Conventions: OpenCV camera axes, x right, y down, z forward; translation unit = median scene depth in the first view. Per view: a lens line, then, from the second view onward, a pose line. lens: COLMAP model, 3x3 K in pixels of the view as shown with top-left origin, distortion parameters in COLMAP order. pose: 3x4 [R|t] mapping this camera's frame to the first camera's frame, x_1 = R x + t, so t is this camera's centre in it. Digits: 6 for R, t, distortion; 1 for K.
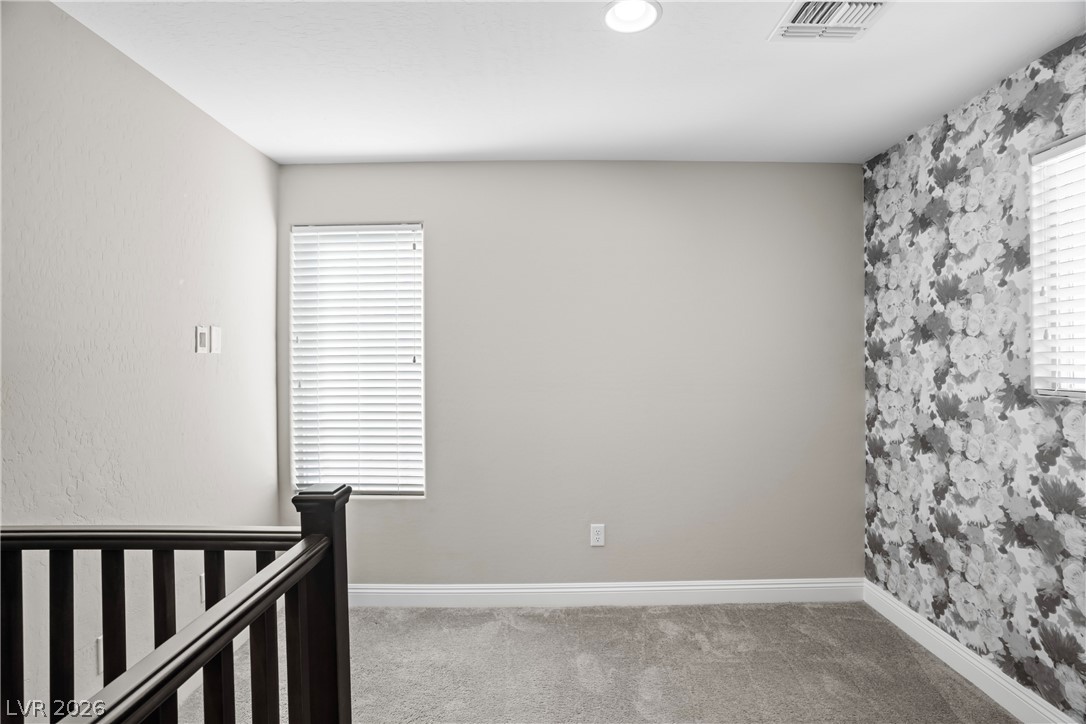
lens RADIAL K [[527.5, 0, 533.7], [0, 527.5, 358.4], [0, 0, 1]] dist [-0.048322, 0.015319]
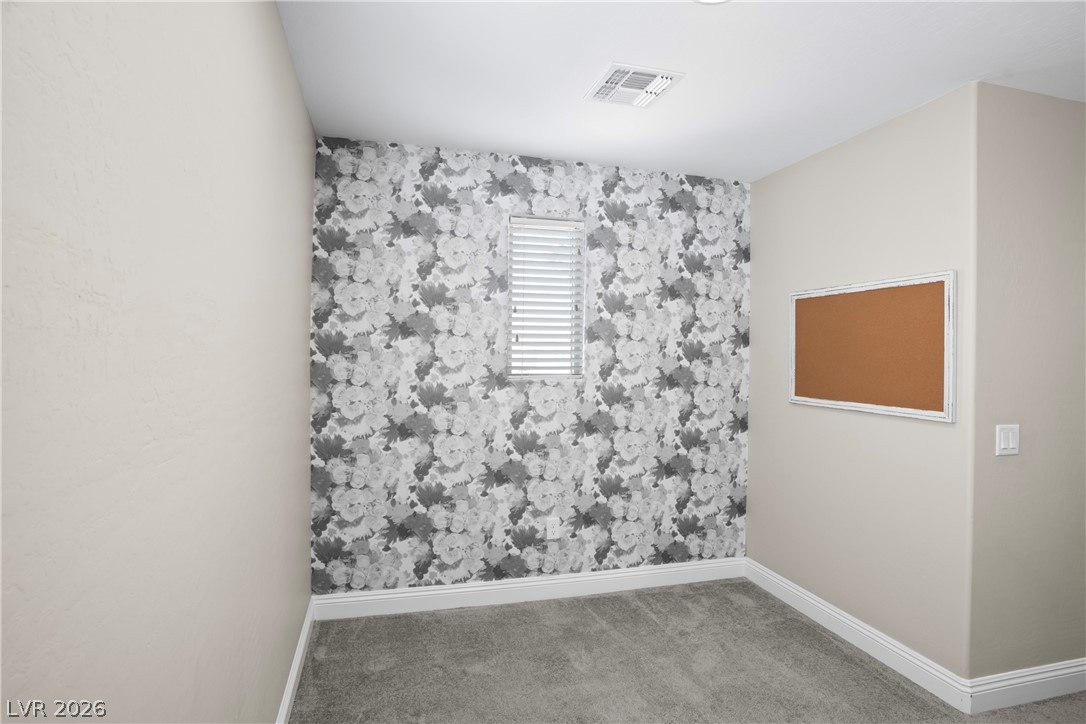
lens RADIAL K [[527.5, 0, 542.4], [0, 527.5, 352.2], [0, 0, 1]] dist [-0.048322, 0.015319]
pose [[-0.262899, -0.001377, 0.964822, -0.414298], [-0.010391, 0.999945, -0.001404, -0.003626], [-0.964767, -0.010395, -0.262899, 1.052223]]
